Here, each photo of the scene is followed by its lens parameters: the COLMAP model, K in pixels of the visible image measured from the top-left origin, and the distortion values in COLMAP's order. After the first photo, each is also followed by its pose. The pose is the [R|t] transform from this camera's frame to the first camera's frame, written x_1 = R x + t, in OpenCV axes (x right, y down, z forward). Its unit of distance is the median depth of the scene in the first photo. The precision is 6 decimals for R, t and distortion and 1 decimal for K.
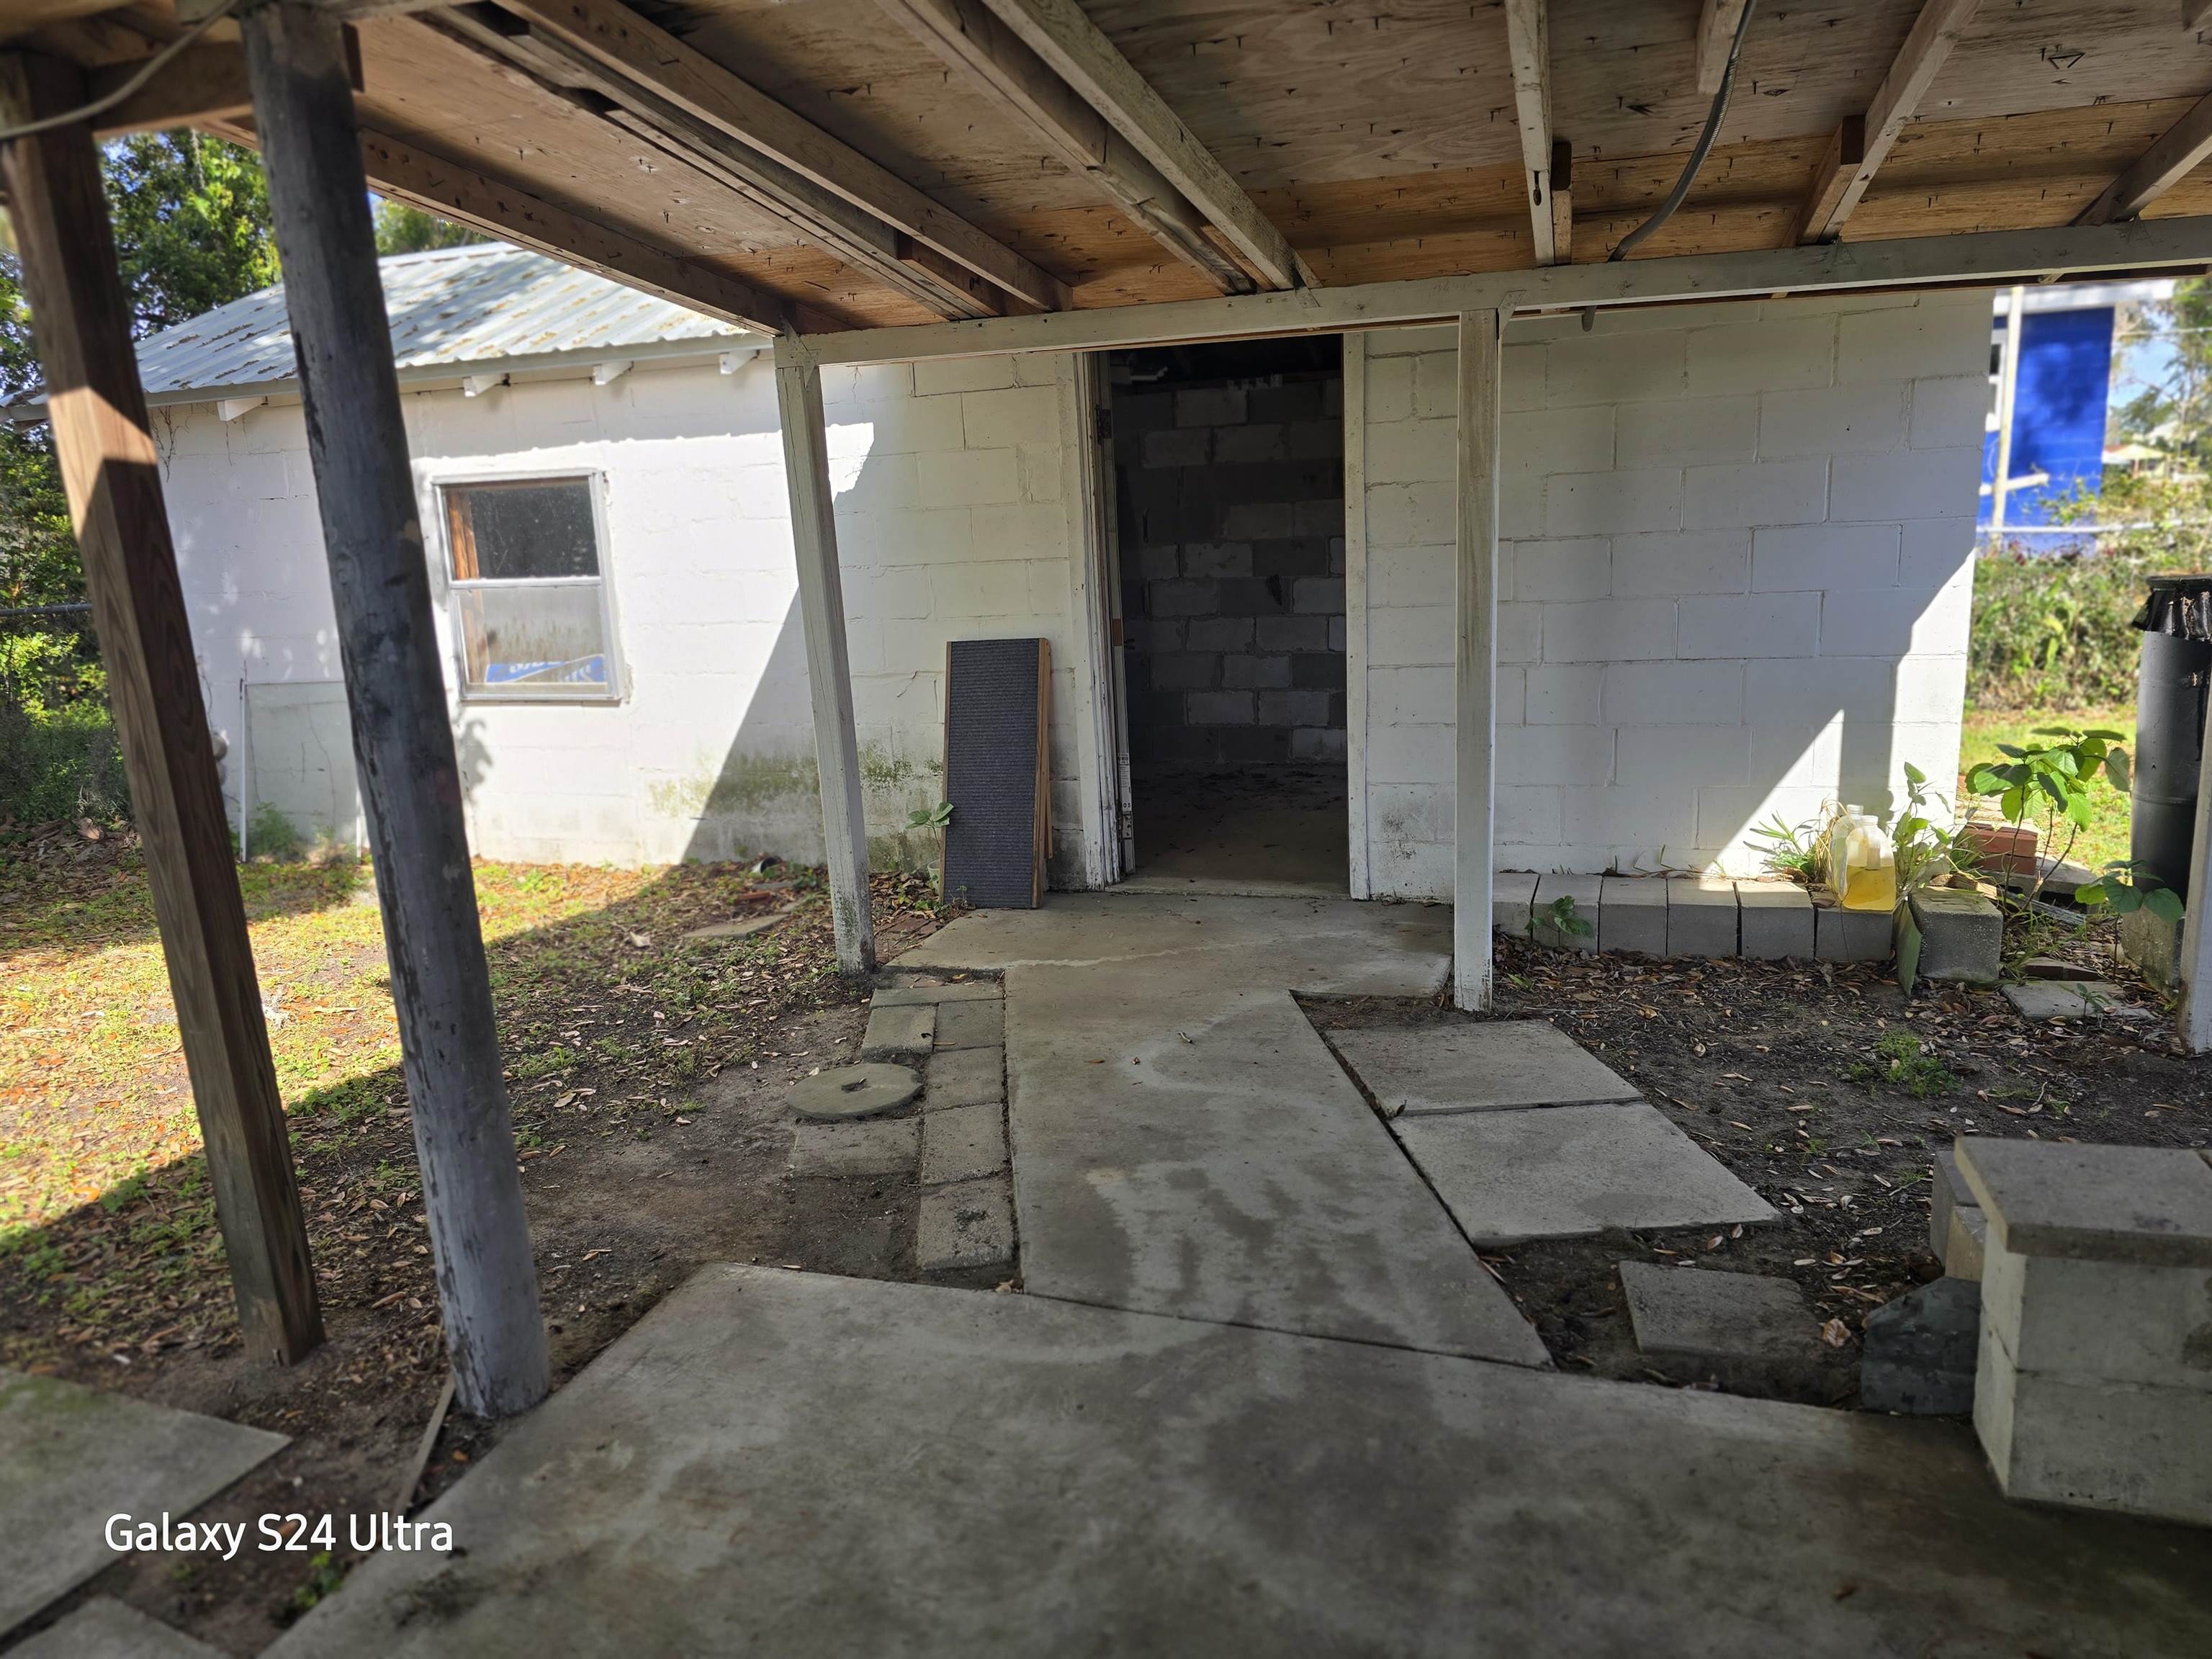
lens RADIAL K [[1493.3, 0, 1097.6], [0, 1493.3, 827.3], [0, 0, 1]] dist [0.074239, -0.059622]
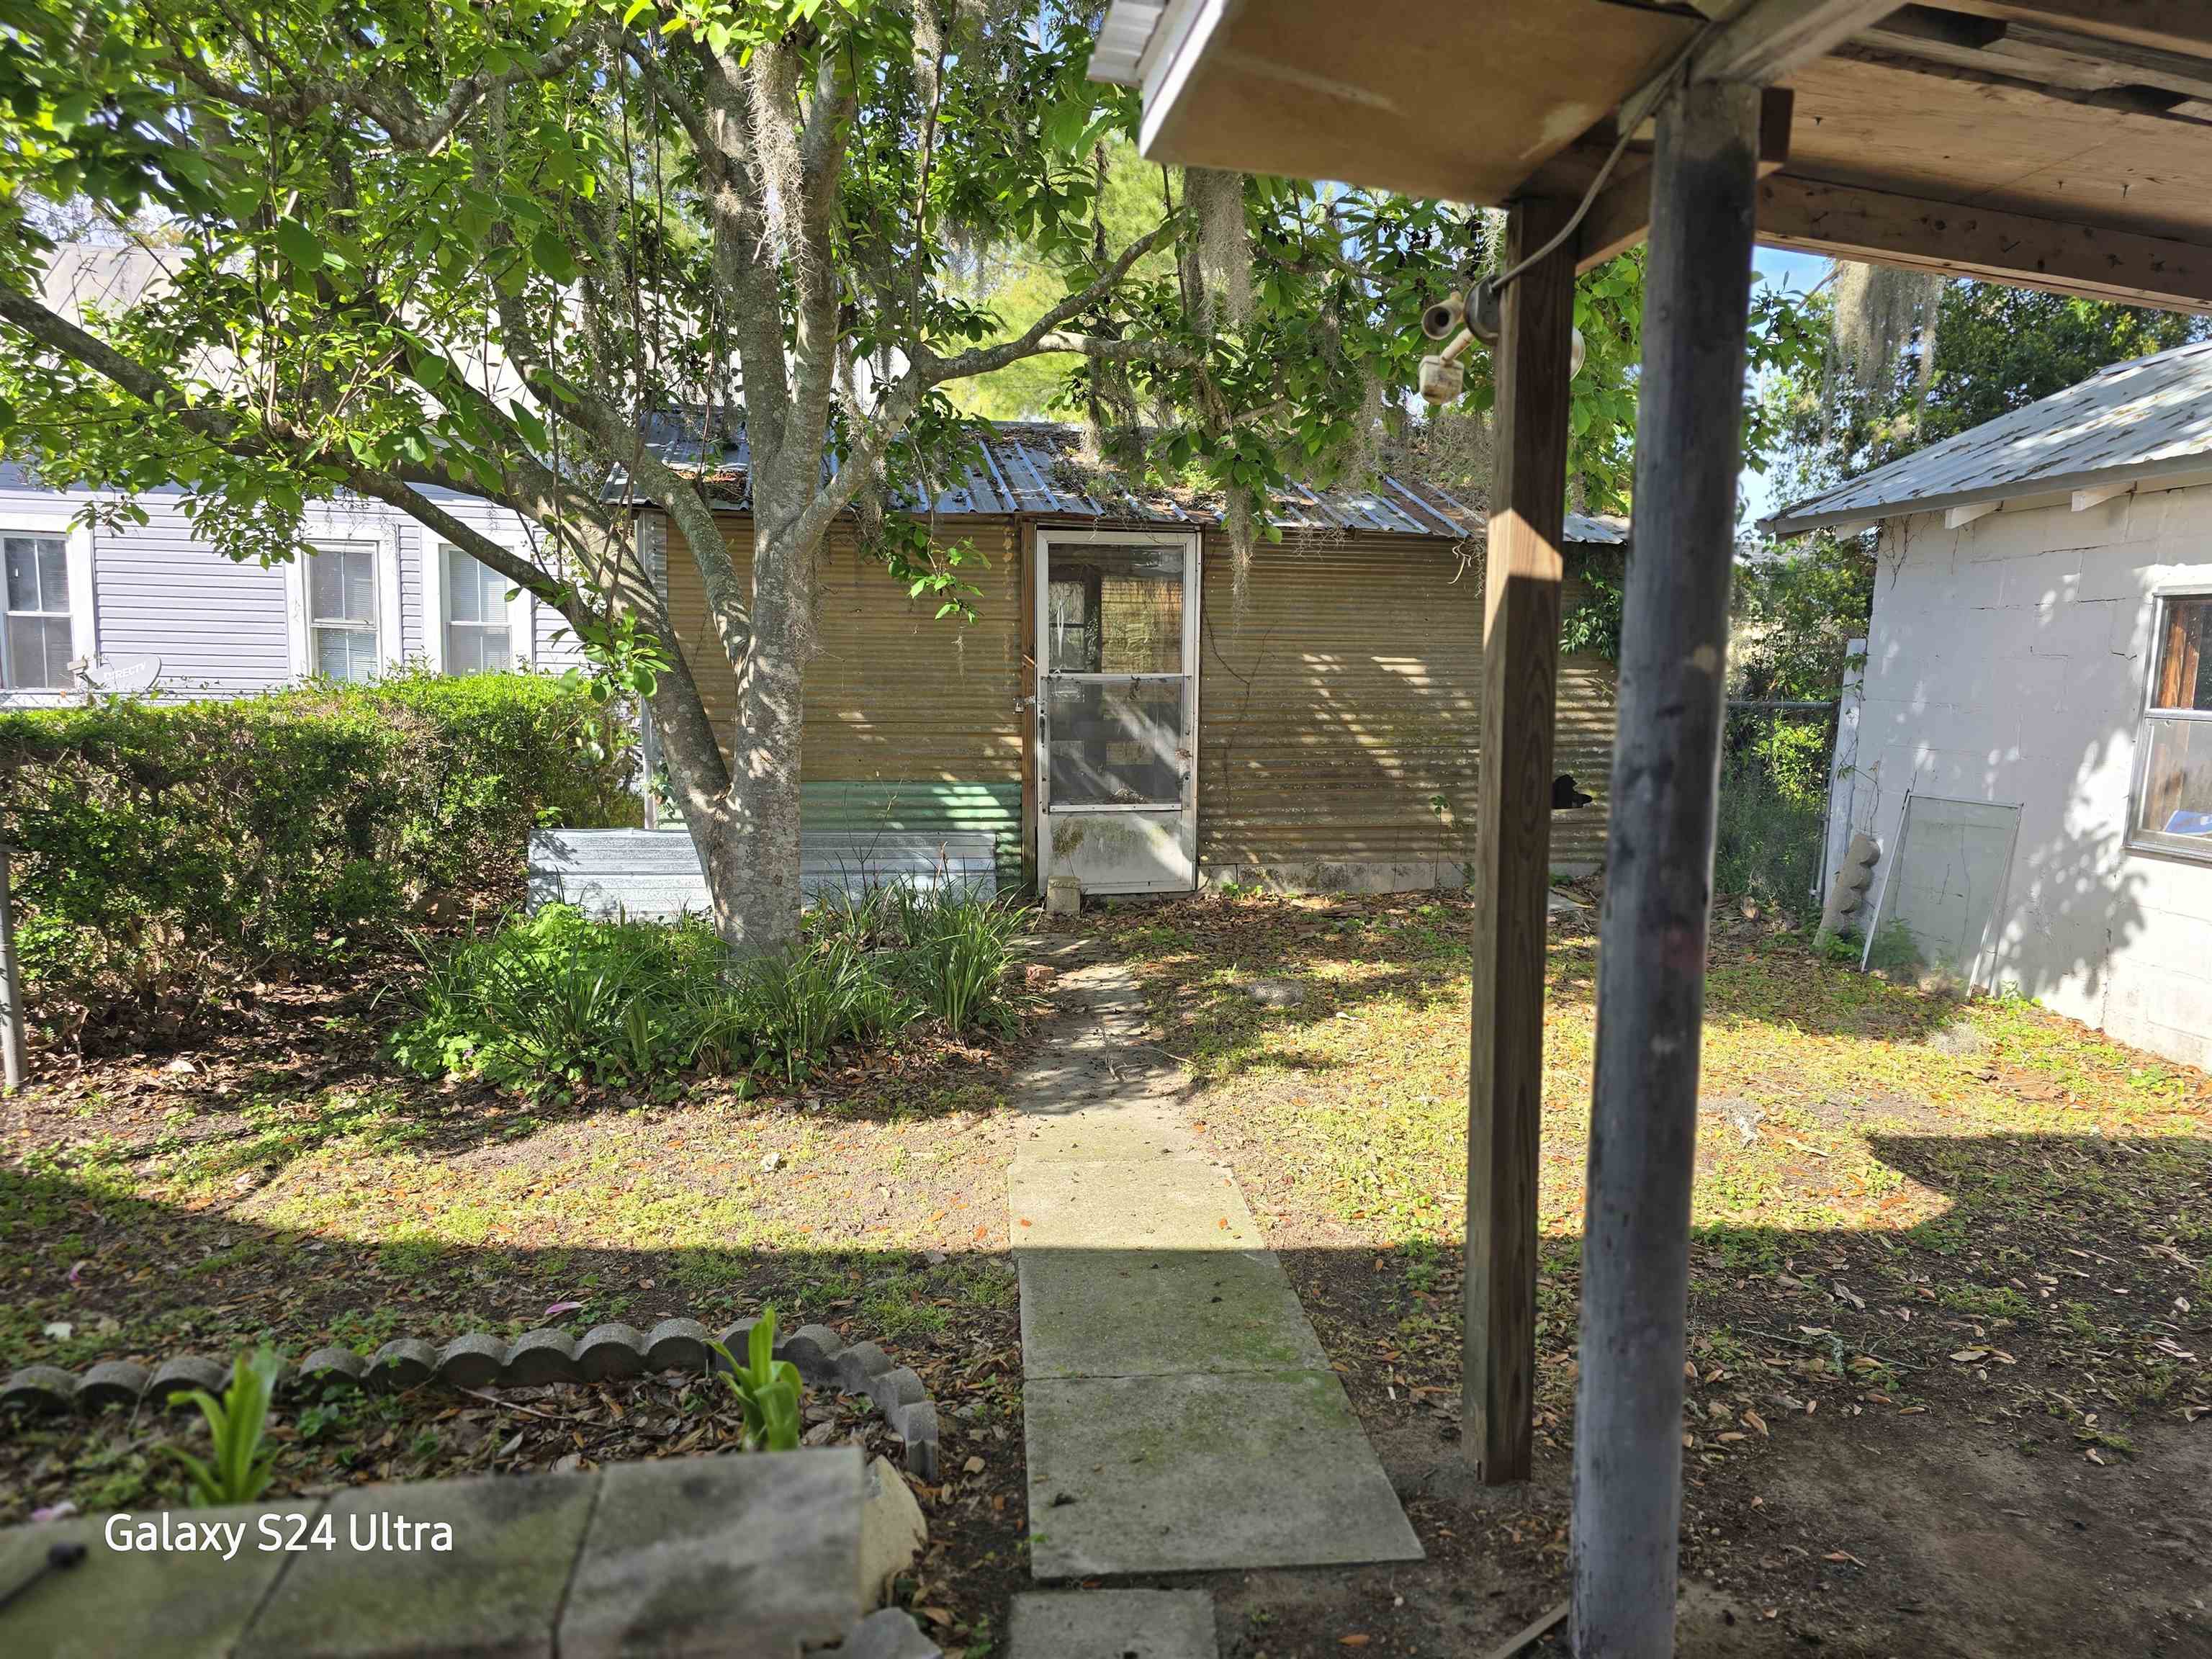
lens RADIAL K [[1493.3, 0, 1127.5], [0, 1493.3, 851.7], [0, 0, 1]] dist [0.074239, -0.059622]
pose [[0.472456, 0.169284, -0.864944, 0.091917], [-0.212851, 0.974247, 0.074412, -0.045465], [0.855266, 0.148948, 0.496322, 0.169953]]
